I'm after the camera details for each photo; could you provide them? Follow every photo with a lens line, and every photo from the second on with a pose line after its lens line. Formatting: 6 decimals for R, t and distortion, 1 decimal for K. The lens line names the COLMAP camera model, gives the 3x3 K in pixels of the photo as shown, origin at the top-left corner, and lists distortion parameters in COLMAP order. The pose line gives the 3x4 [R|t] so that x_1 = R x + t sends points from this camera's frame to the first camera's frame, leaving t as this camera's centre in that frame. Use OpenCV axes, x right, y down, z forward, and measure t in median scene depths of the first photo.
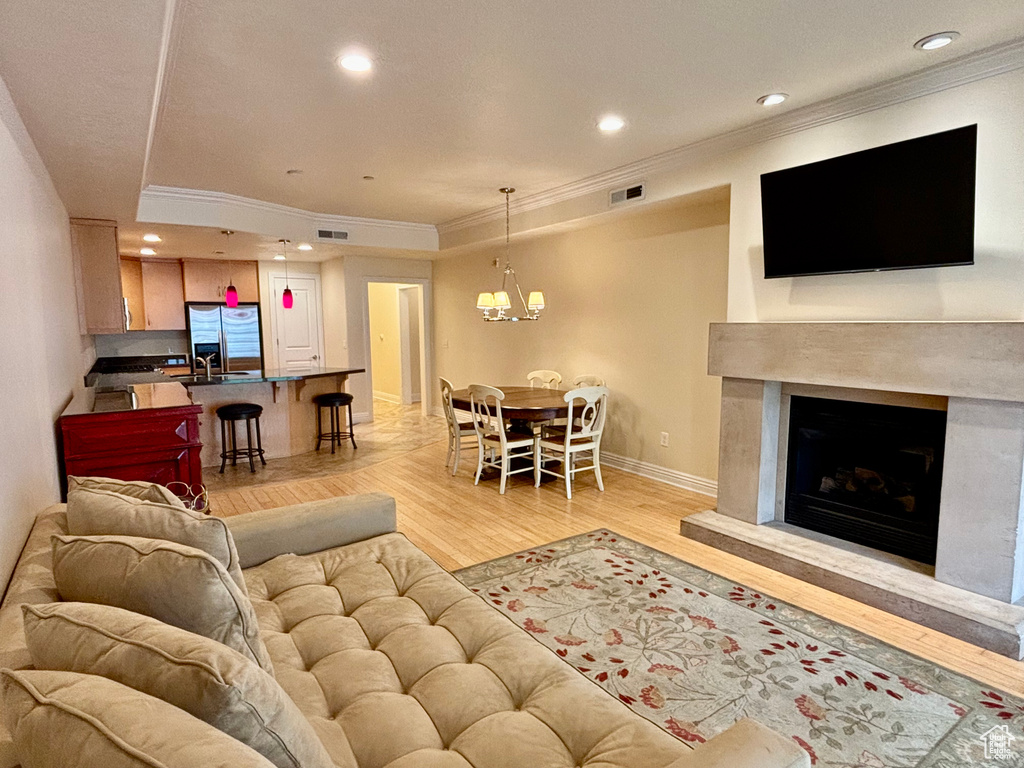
lens RADIAL K [[595.2, 0, 512.0], [0, 595.2, 384.0], [0, 0, 1]] dist [0.023253, -0.032097]
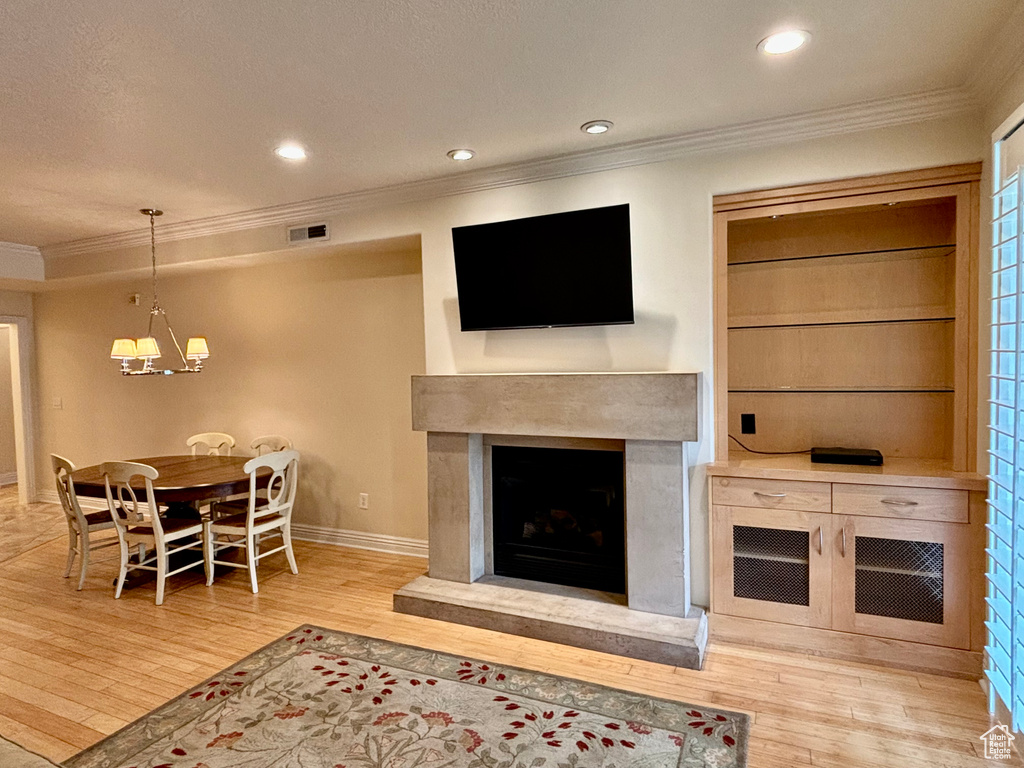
lens RADIAL K [[595.2, 0, 512.0], [0, 595.2, 384.0], [0, 0, 1]] dist [0.023253, -0.032097]
pose [[0.854295, -0.026546, 0.519110, -0.024482], [0.063172, 0.996594, -0.052998, -0.030627], [-0.515935, 0.078069, 0.853063, 0.119584]]
